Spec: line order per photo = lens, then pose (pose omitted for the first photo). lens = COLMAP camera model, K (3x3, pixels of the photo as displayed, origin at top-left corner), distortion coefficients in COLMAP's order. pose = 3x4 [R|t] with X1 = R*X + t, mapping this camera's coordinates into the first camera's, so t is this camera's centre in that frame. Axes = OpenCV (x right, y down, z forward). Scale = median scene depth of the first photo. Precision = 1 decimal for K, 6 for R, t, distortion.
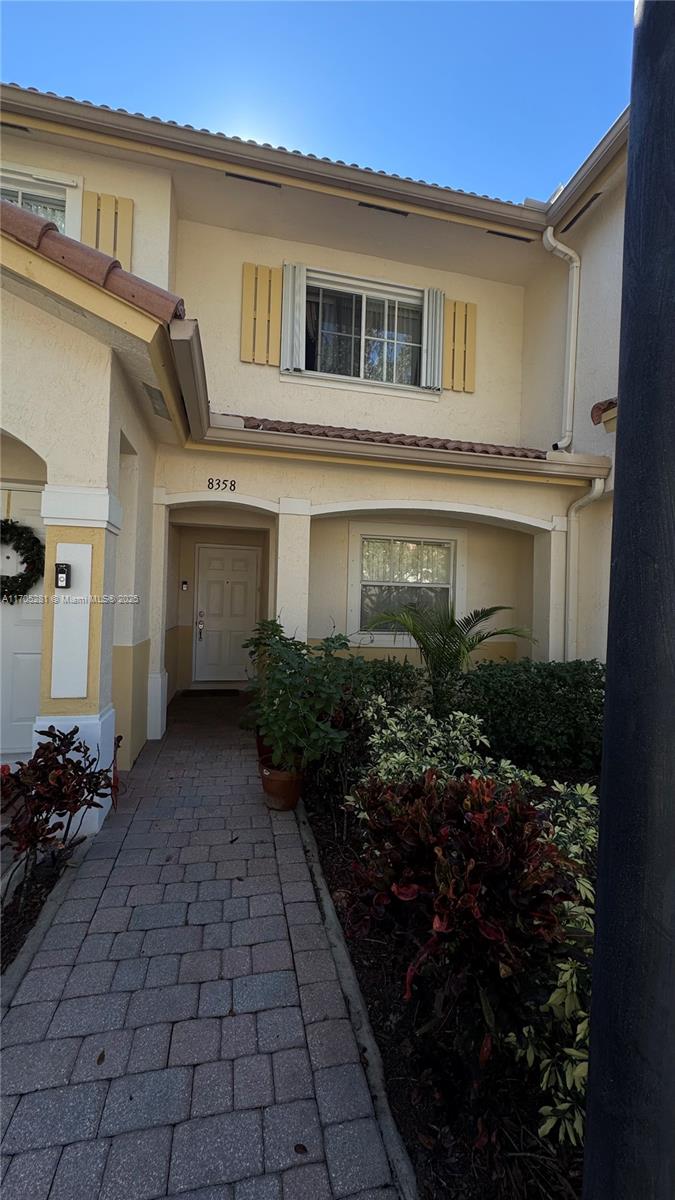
lens RADIAL K [[481.7, 0, 340.3], [0, 481.7, 599.3], [0, 0, 1]] dist [-0.001958, 0.000412]
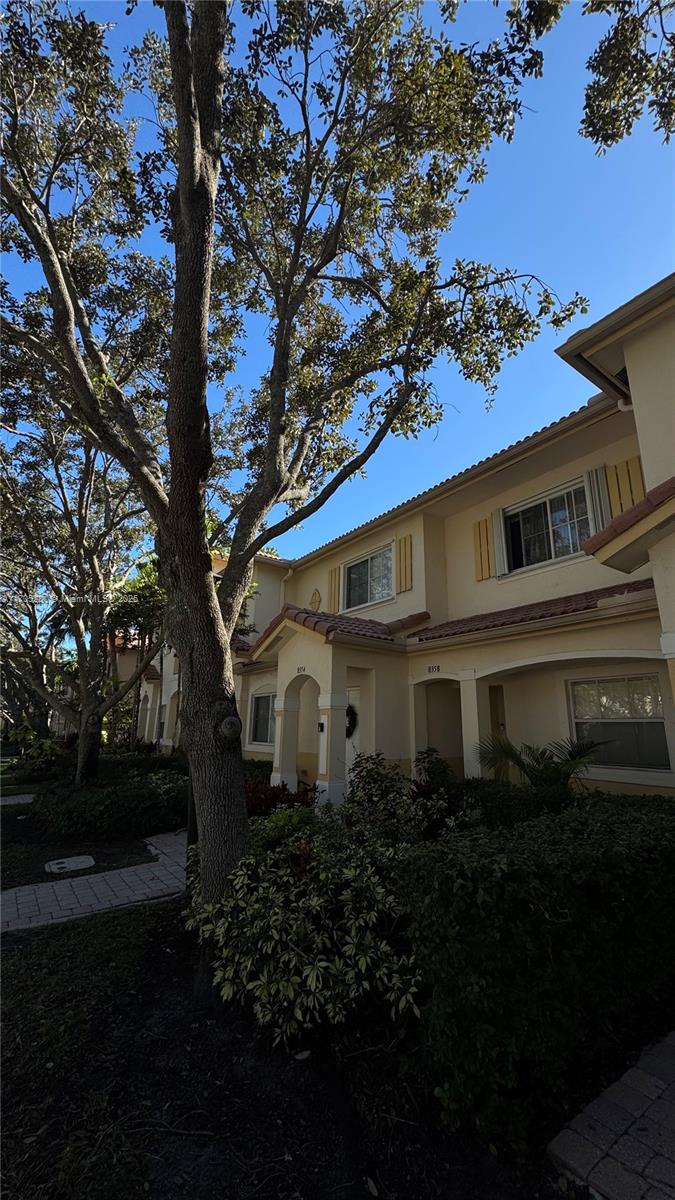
lens RADIAL K [[481.7, 0, 340.3], [0, 481.7, 599.3], [0, 0, 1]] dist [-0.001958, 0.000412]
pose [[0.373148, -0.264615, -0.889236, 0.969500], [0.002029, 0.958694, -0.284432, 0.015422], [0.927770, 0.104331, 0.358271, 0.012226]]
